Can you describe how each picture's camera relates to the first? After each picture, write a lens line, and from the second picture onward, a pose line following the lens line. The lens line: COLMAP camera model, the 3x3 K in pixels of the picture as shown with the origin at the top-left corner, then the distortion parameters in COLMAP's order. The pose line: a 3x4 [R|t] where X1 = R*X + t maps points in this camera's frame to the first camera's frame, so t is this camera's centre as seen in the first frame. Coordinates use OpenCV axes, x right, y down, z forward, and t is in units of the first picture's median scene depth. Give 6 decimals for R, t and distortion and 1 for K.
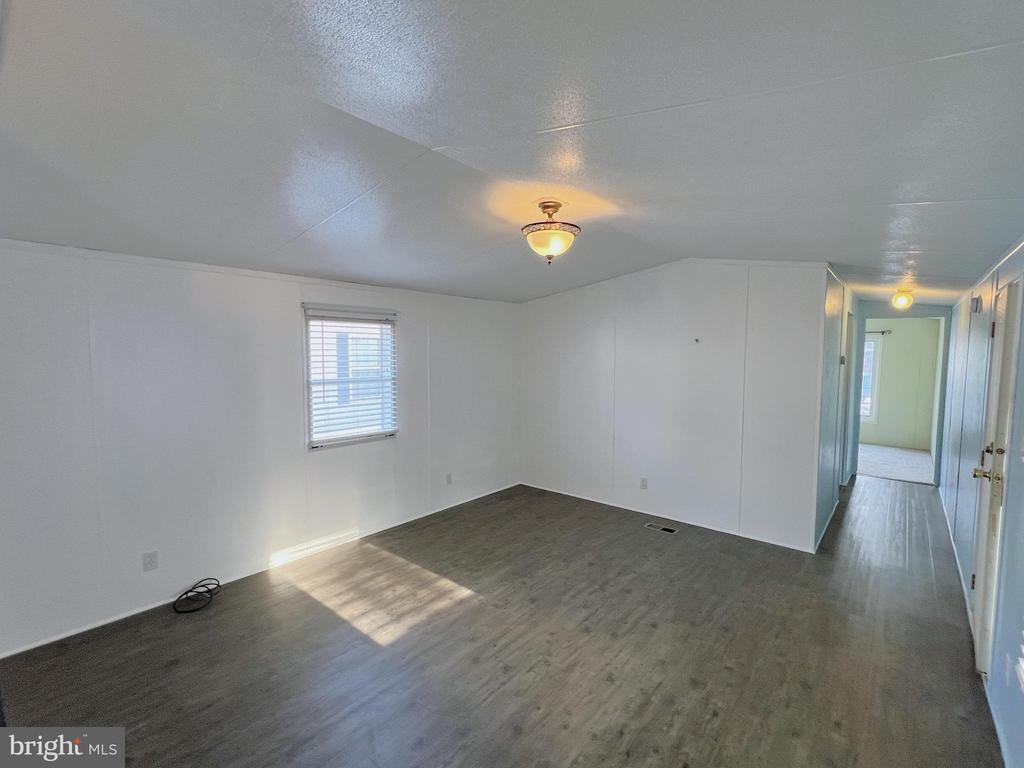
lens RADIAL K [[467.5, 0, 512.0], [0, 467.5, 384.0], [0, 0, 1]] dist [-0.000855, -0.000118]
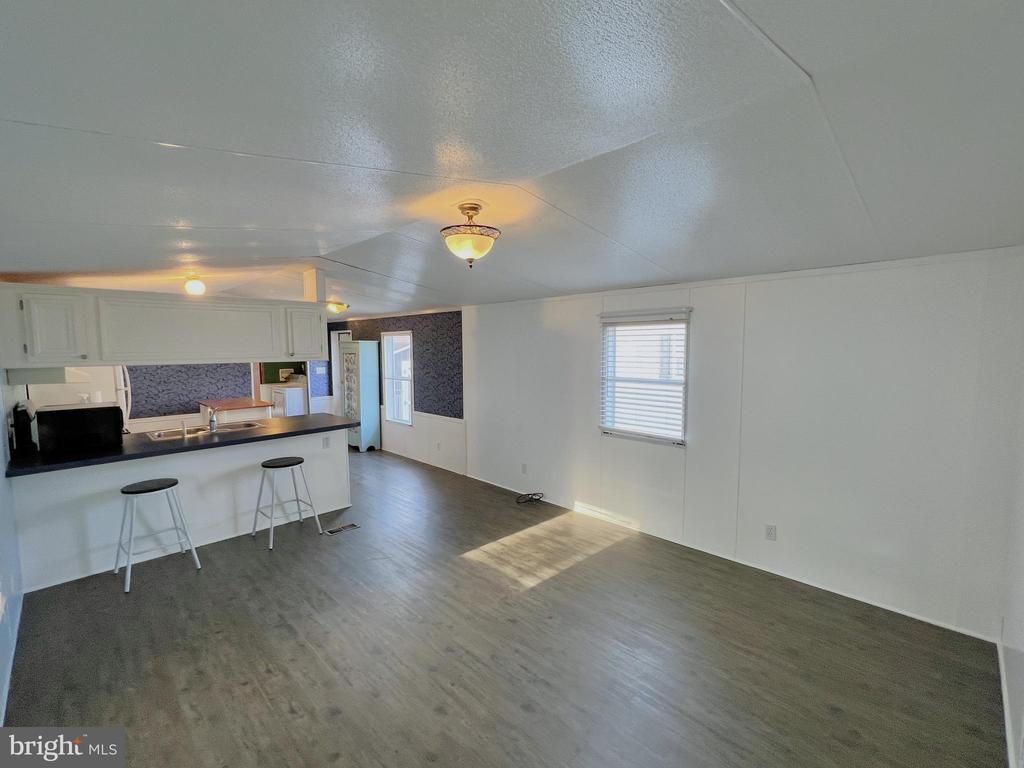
lens RADIAL K [[453.9, 0, 512.0], [0, 453.9, 384.0], [0, 0, 1]] dist [-0.001059, -0.000349]
pose [[-0.094204, 0.077580, -0.992526, 0.875813], [-0.064001, 0.994425, 0.083803, -0.083449], [0.993494, 0.071417, -0.088714, 1.002778]]
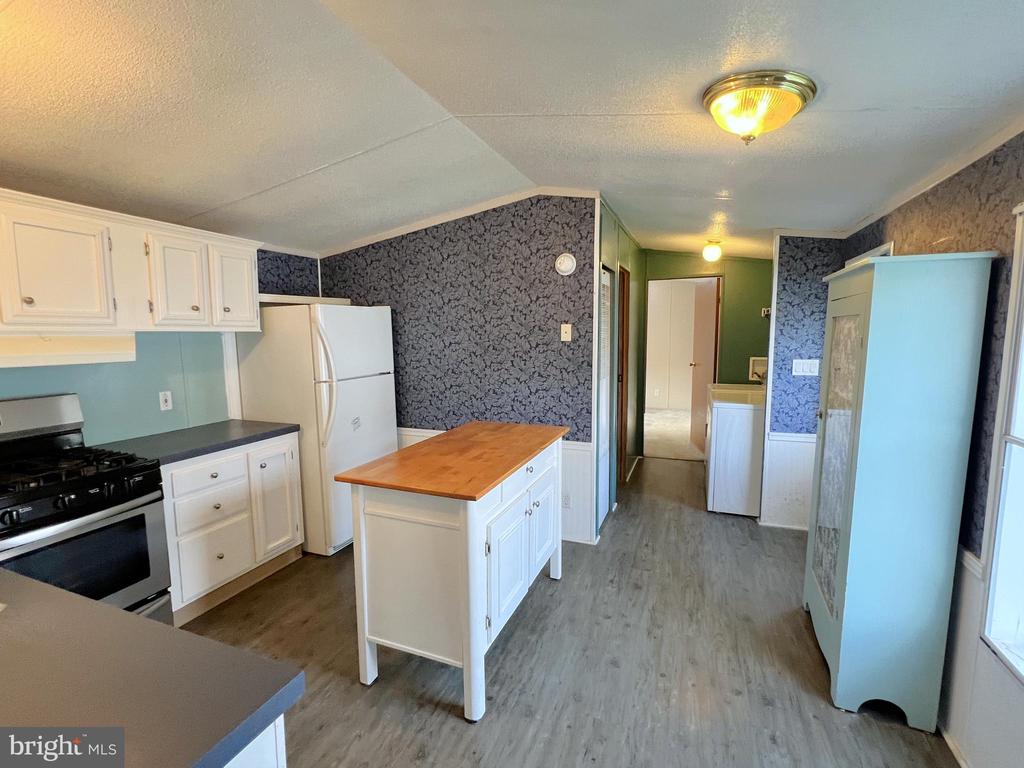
lens RADIAL K [[467.5, 0, 512.0], [0, 467.5, 384.0], [0, 0, 1]] dist [-0.000855, -0.000118]
pose [[-0.950862, 0.035405, -0.307584, -0.726296], [-0.021184, 0.983673, 0.178714, -0.005680], [0.308890, 0.176448, -0.934587, 0.434169]]
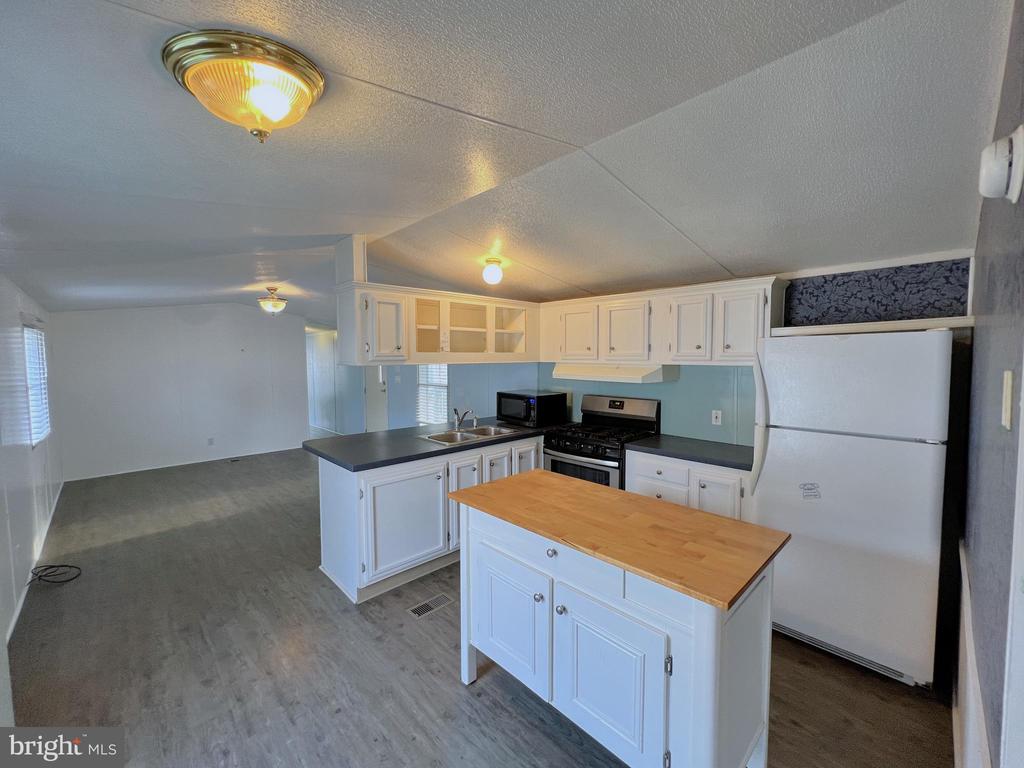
lens RADIAL K [[419.6, 0, 511.8], [0, 419.6, 380.7], [0, 0, 1]] dist [-0.000332, -0.000085]
pose [[0.102807, -0.065170, 0.992564, -1.468920], [0.075692, 0.995471, 0.057521, 0.010823], [-0.991817, 0.069215, 0.107274, -0.231589]]
